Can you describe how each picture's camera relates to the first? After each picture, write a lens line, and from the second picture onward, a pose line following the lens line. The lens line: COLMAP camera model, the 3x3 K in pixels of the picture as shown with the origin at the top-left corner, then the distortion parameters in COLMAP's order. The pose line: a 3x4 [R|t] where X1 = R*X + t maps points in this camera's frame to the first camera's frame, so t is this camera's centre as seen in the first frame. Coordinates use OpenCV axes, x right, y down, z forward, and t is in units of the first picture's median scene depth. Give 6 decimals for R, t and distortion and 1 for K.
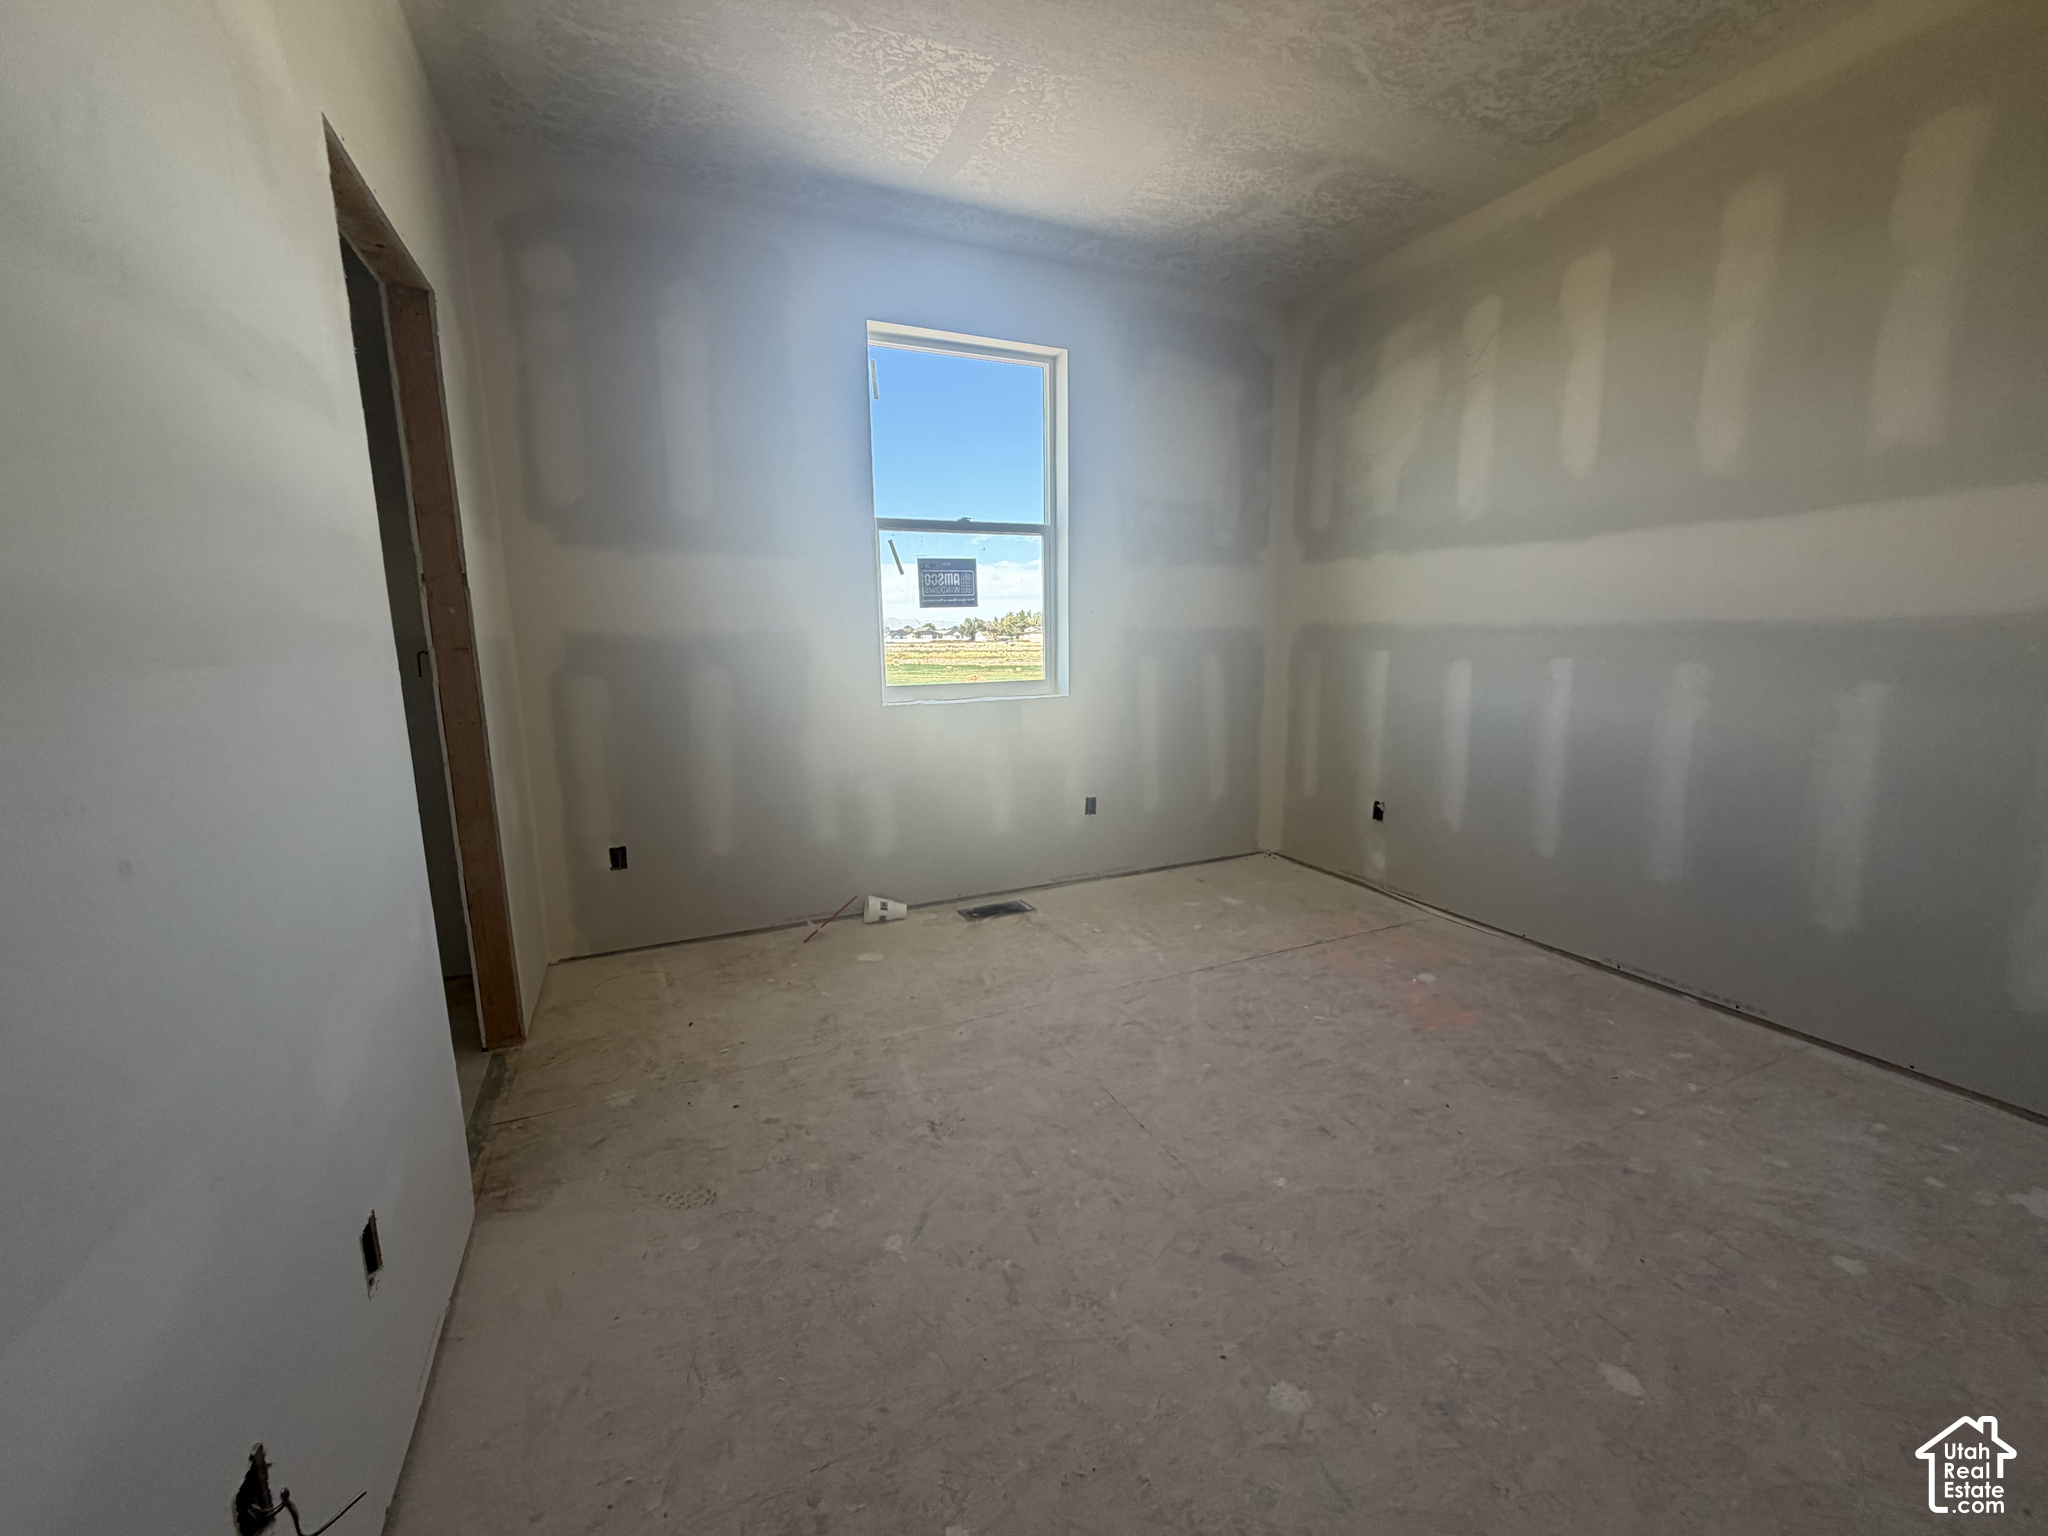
lens RADIAL K [[799.8, 0, 1024.0], [0, 799.8, 768.0], [0, 0, 1]] dist [0.001324, 0.000042]
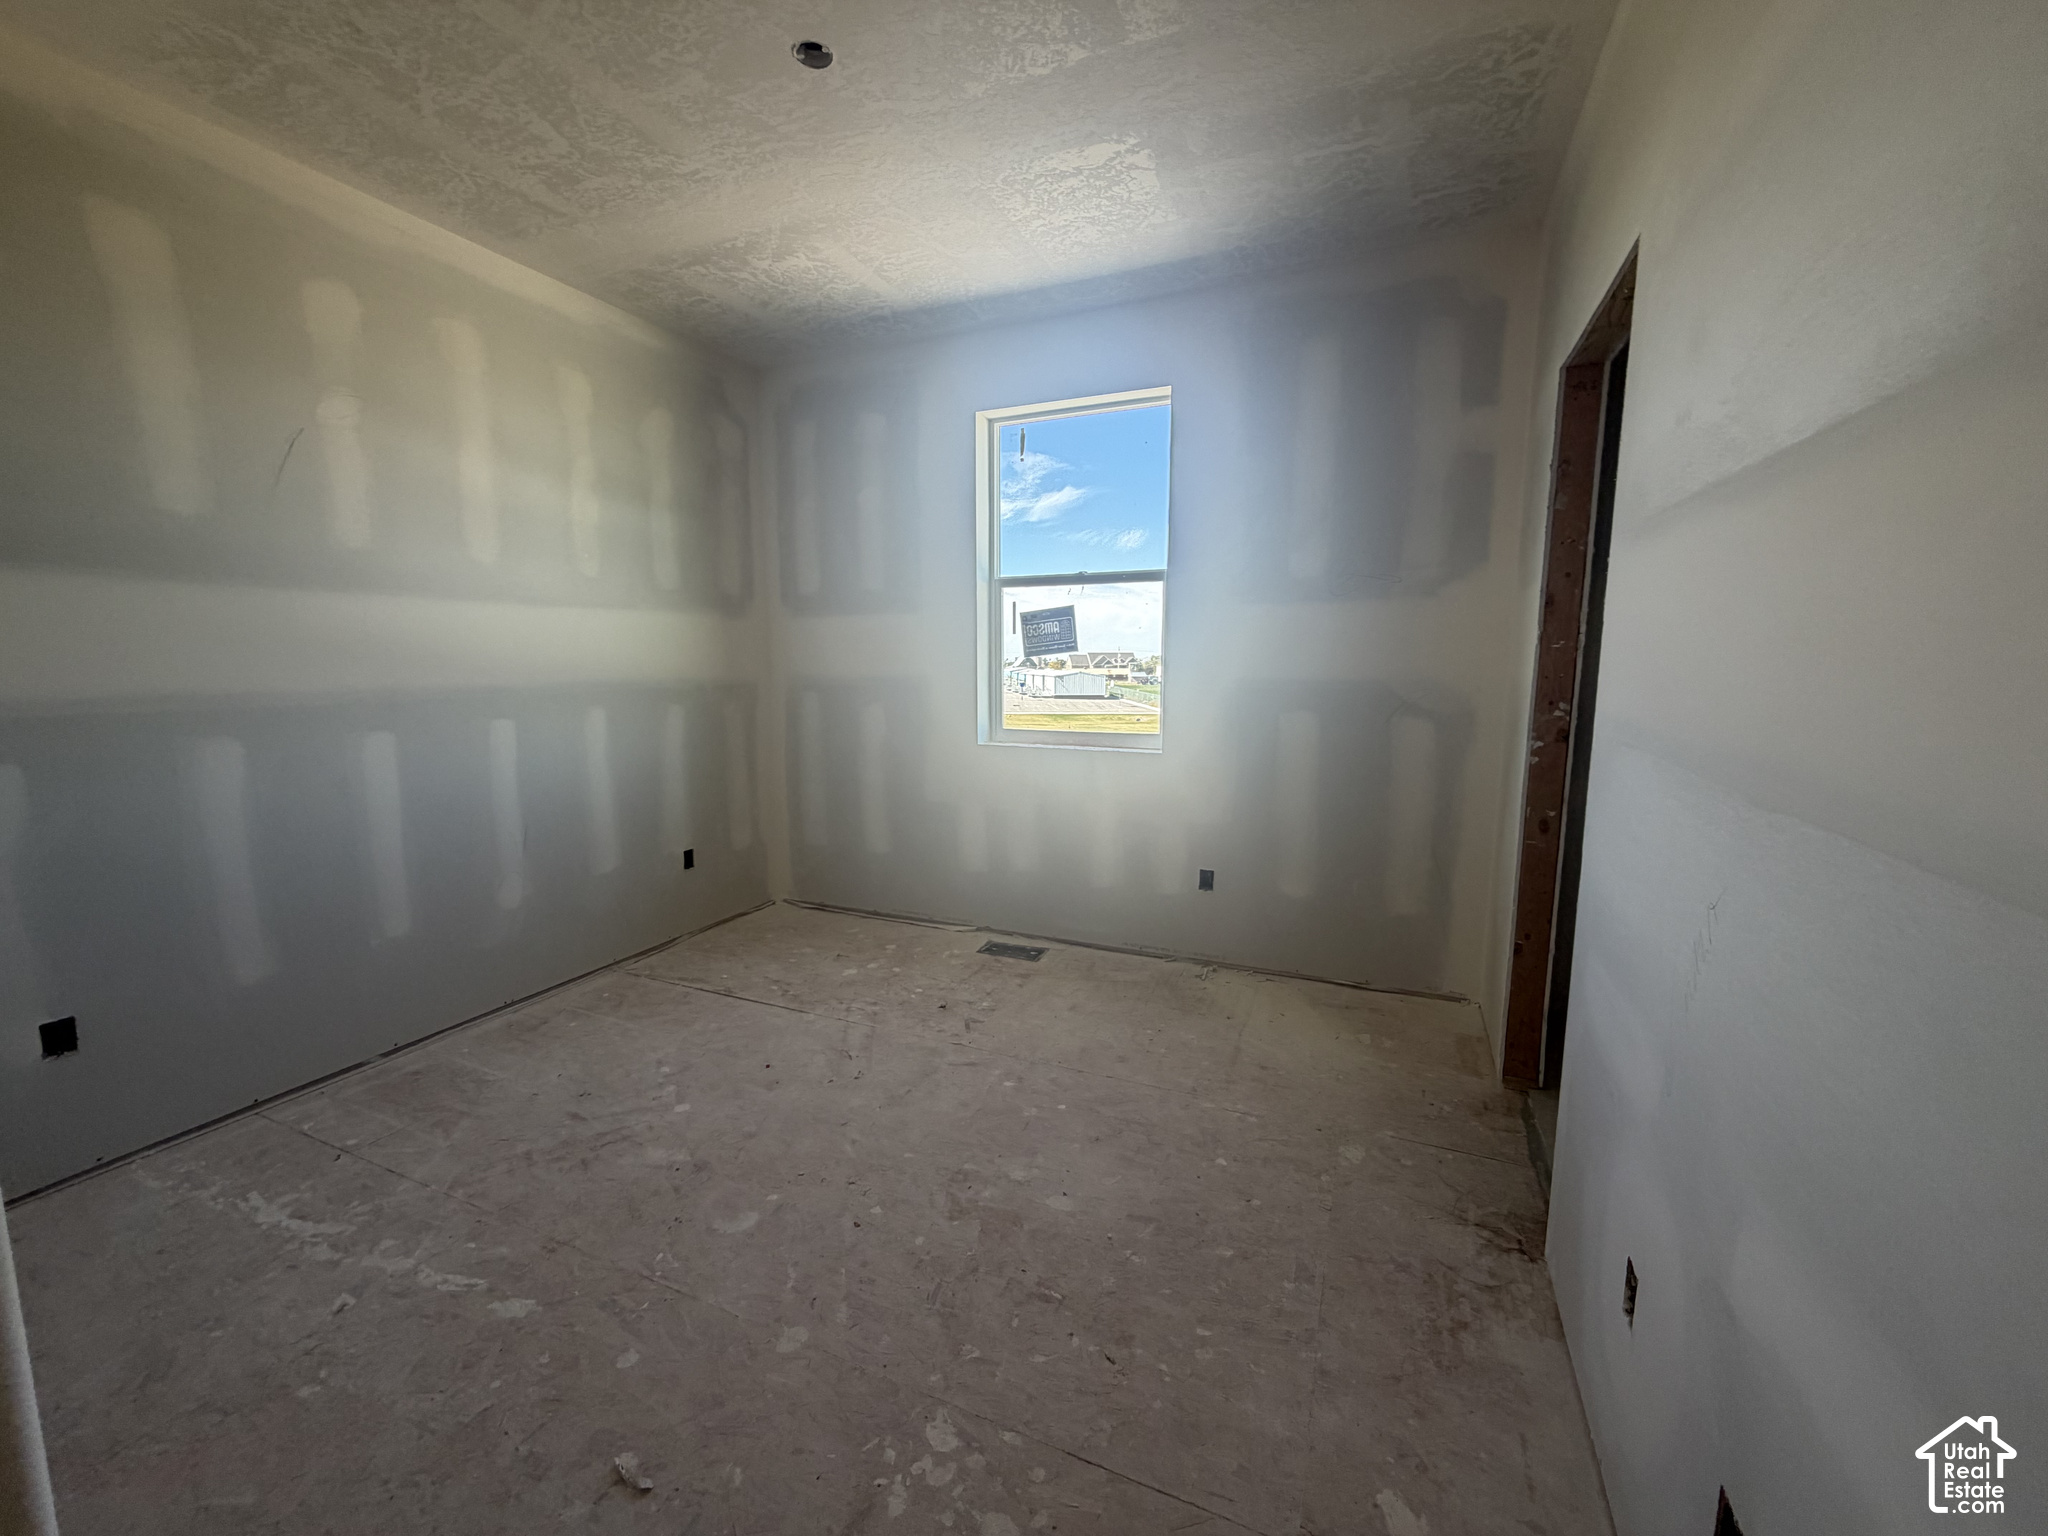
lens RADIAL K [[816.8, 0, 1024.0], [0, 816.8, 768.0], [0, 0, 1]] dist [-0.001136, -0.000030]
pose [[0.668823, 0.104828, -0.735994, 0.689916], [-0.141408, 0.989873, 0.012486, -0.066046], [0.729849, 0.095724, 0.676873, 0.267884]]
